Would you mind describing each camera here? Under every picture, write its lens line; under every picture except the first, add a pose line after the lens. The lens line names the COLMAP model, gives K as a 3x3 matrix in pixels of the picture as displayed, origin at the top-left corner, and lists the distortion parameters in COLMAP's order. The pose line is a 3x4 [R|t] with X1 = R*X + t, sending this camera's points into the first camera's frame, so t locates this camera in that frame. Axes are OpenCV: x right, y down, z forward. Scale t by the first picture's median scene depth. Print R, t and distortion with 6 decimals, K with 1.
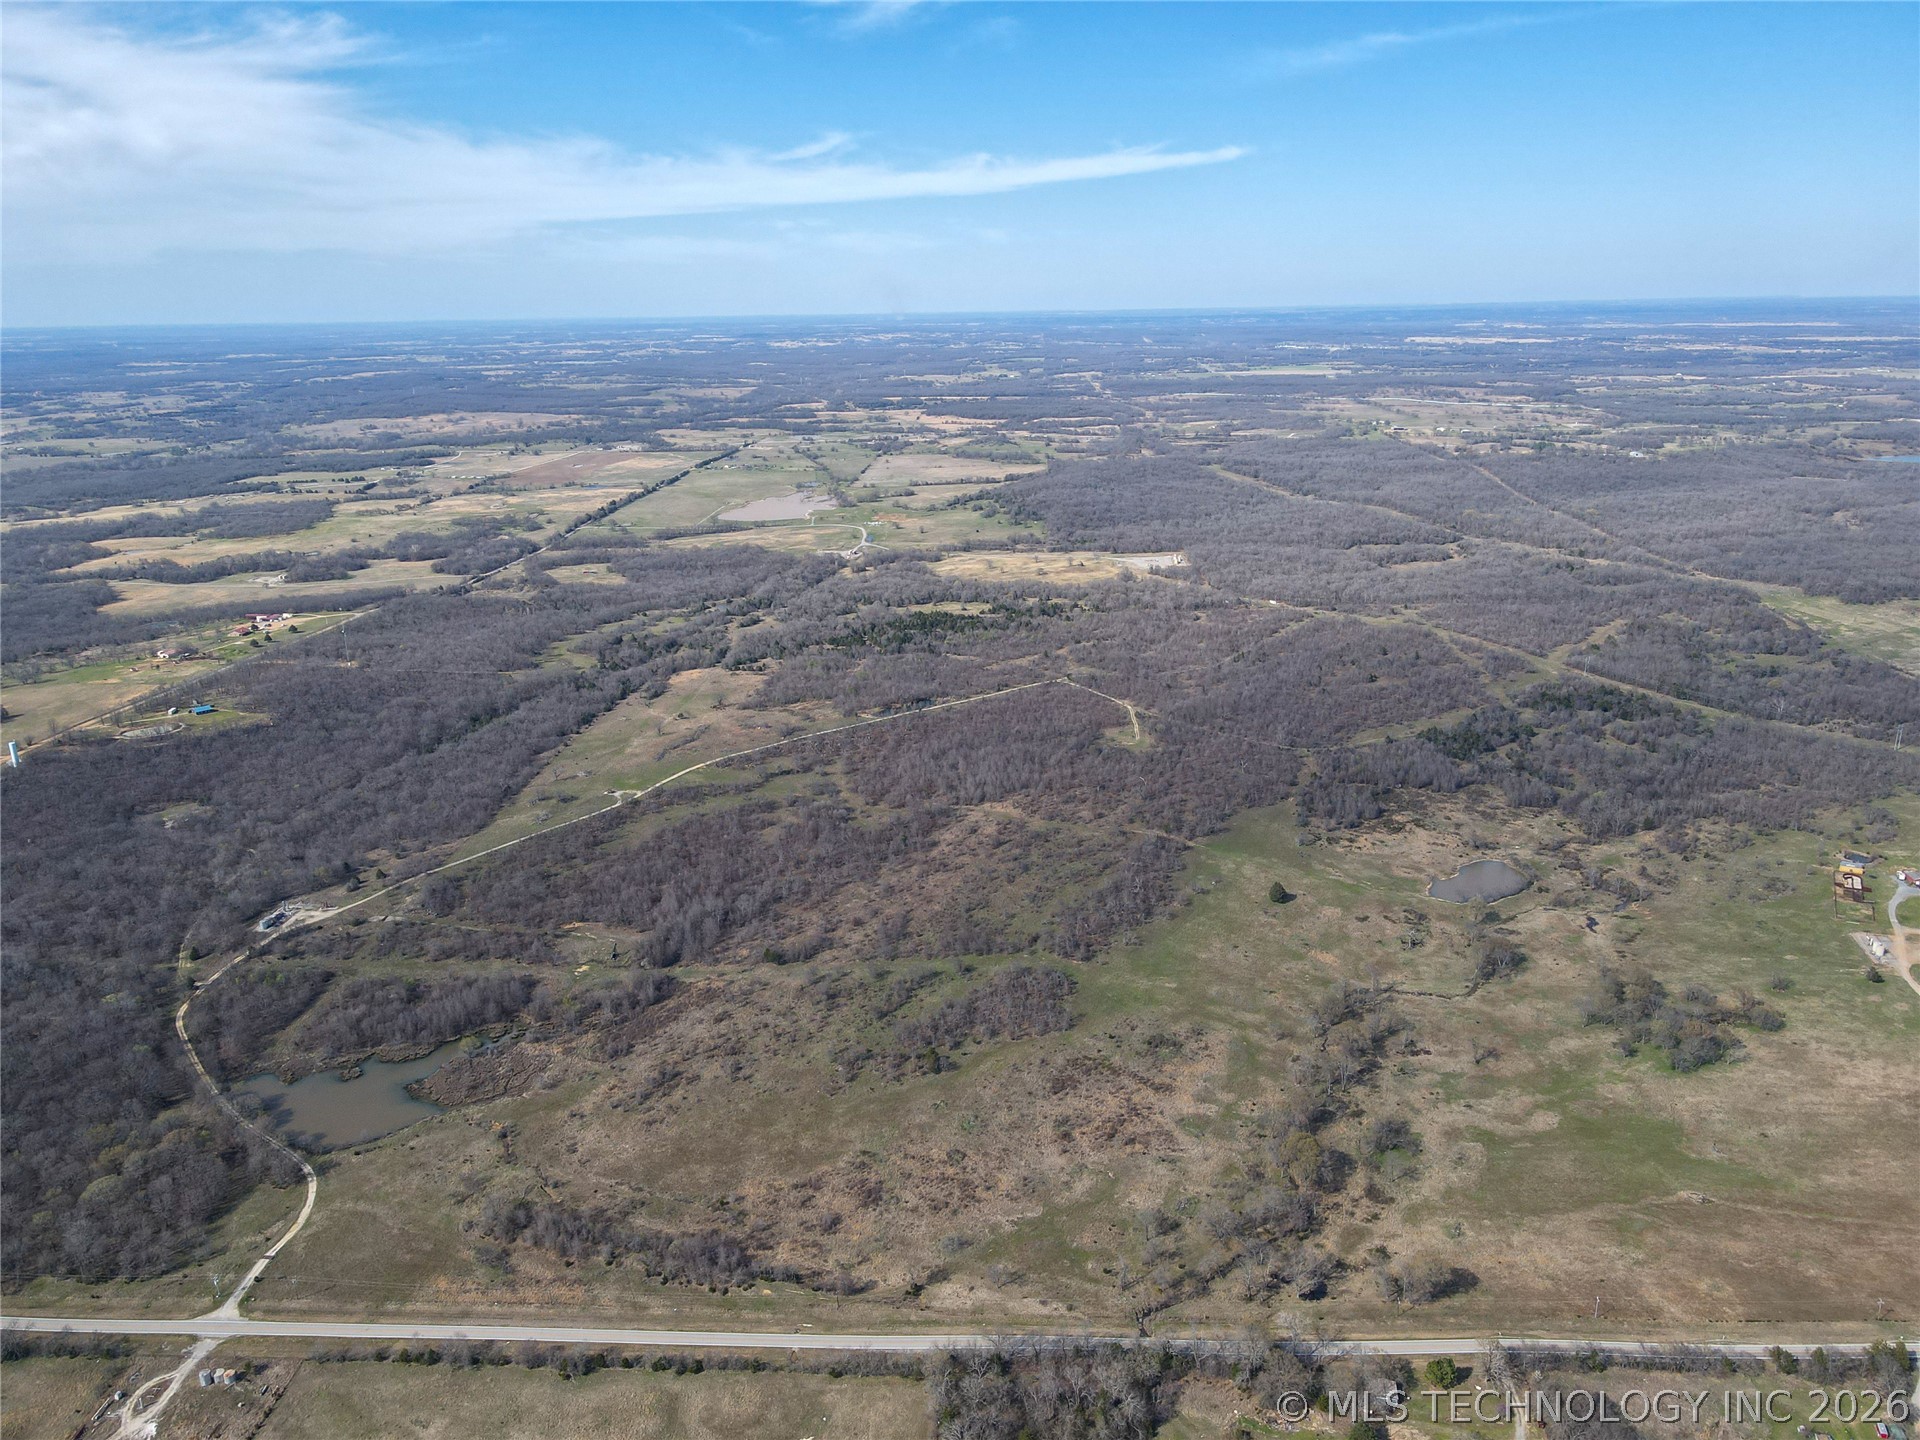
lens RADIAL K [[1399.7, 0, 972.7], [0, 1399.7, 708.8], [0, 0, 1]] dist [0.011776, 0.004830]
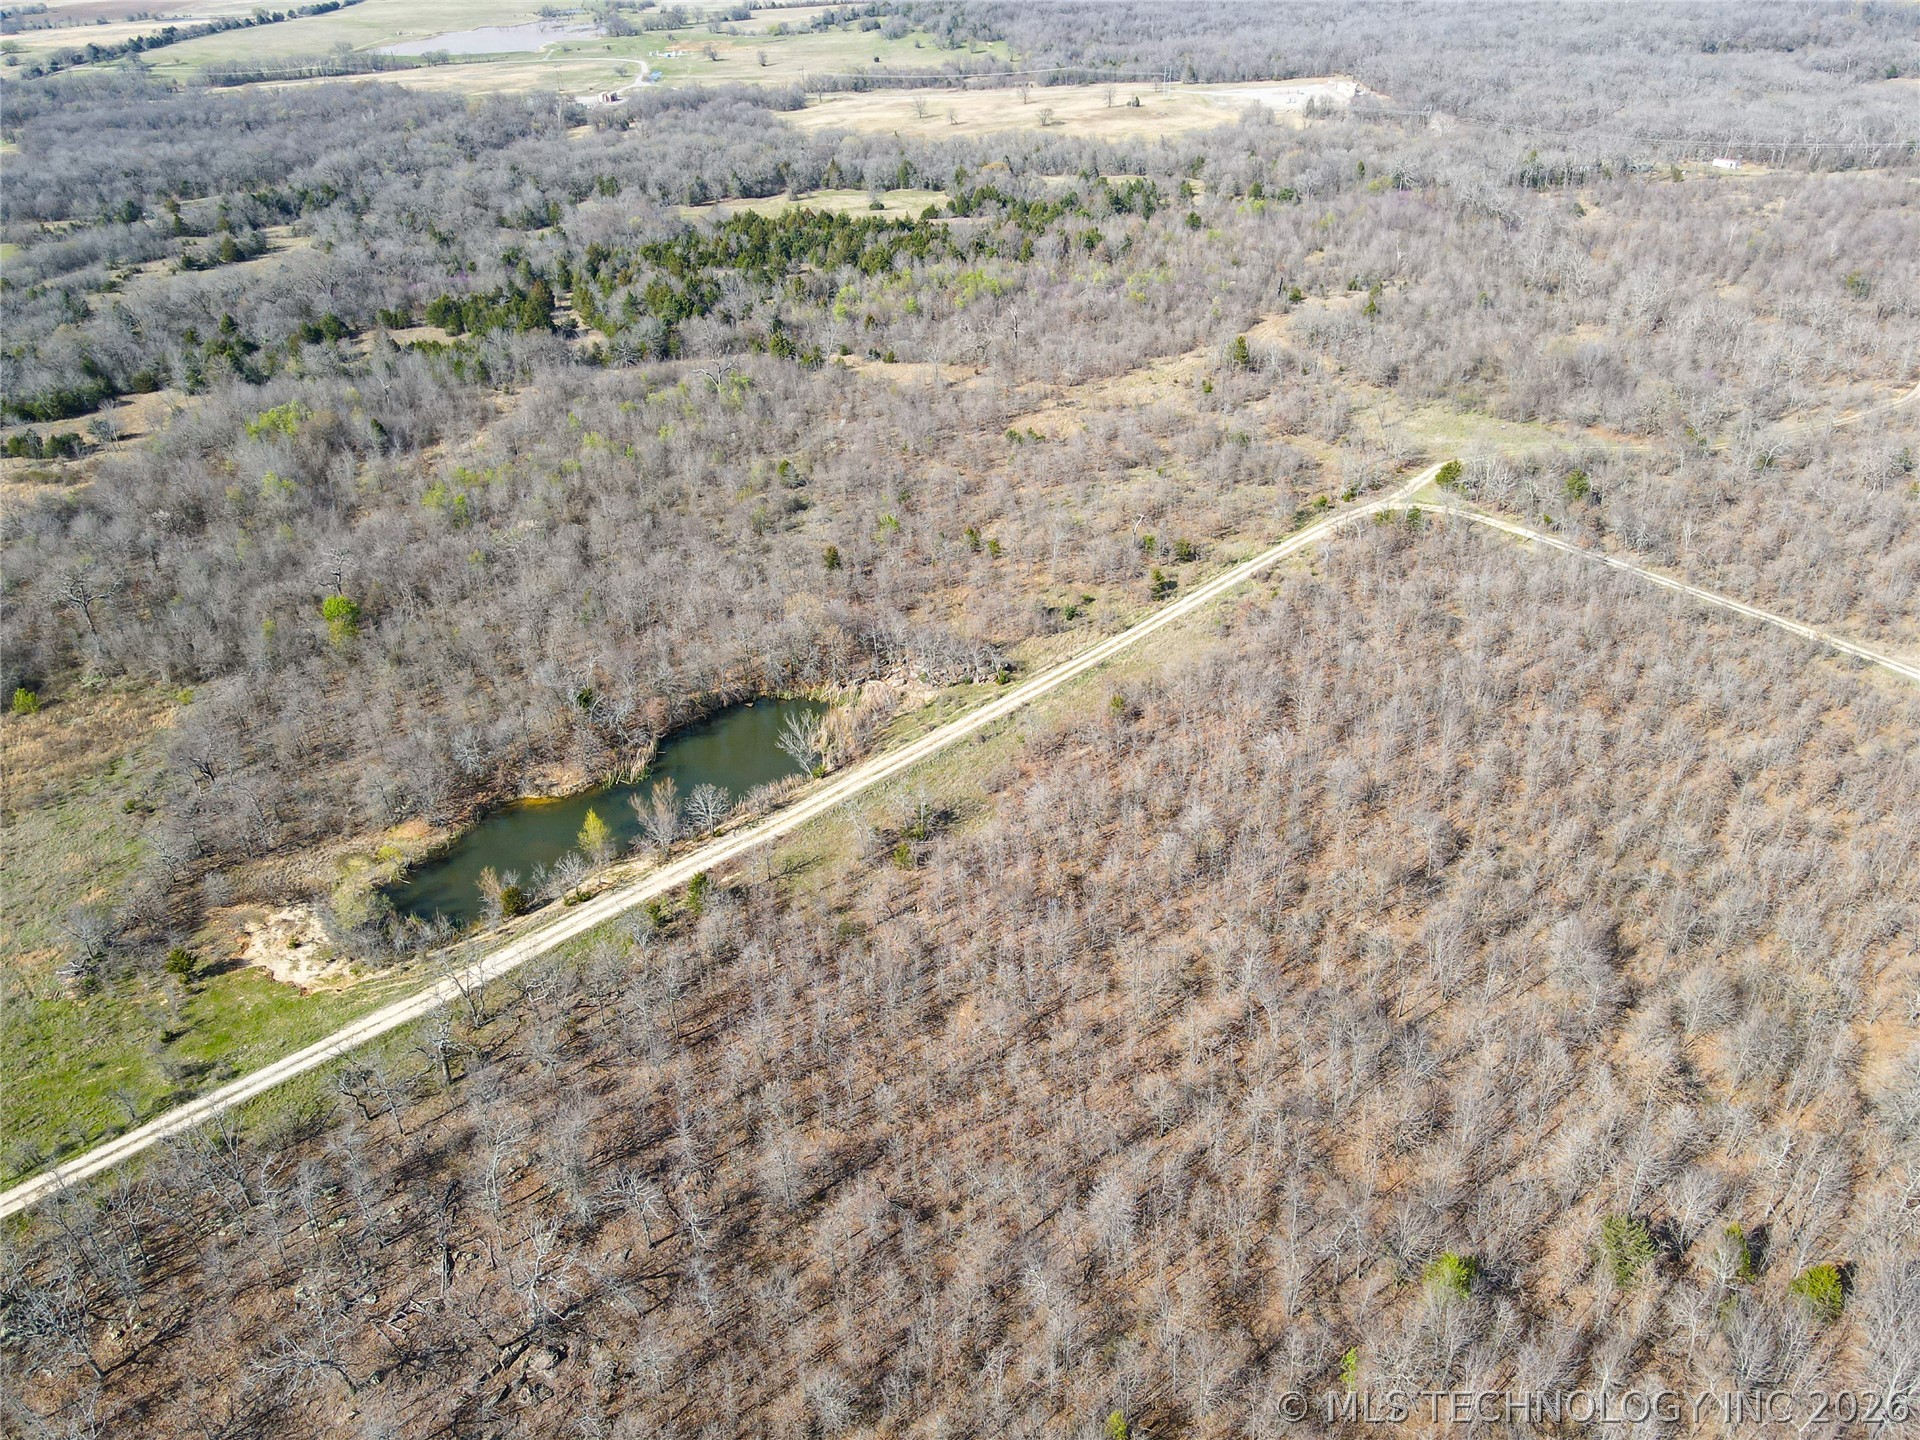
lens RADIAL K [[1399.7, 0, 963.6], [0, 1399.7, 709.8], [0, 0, 1]] dist [0.011776, 0.004830]
pose [[0.996414, -0.044706, 0.071833, -0.024756], [0.026002, 0.969720, 0.242833, -0.052545], [-0.080514, -0.240094, 0.967405, 0.991213]]
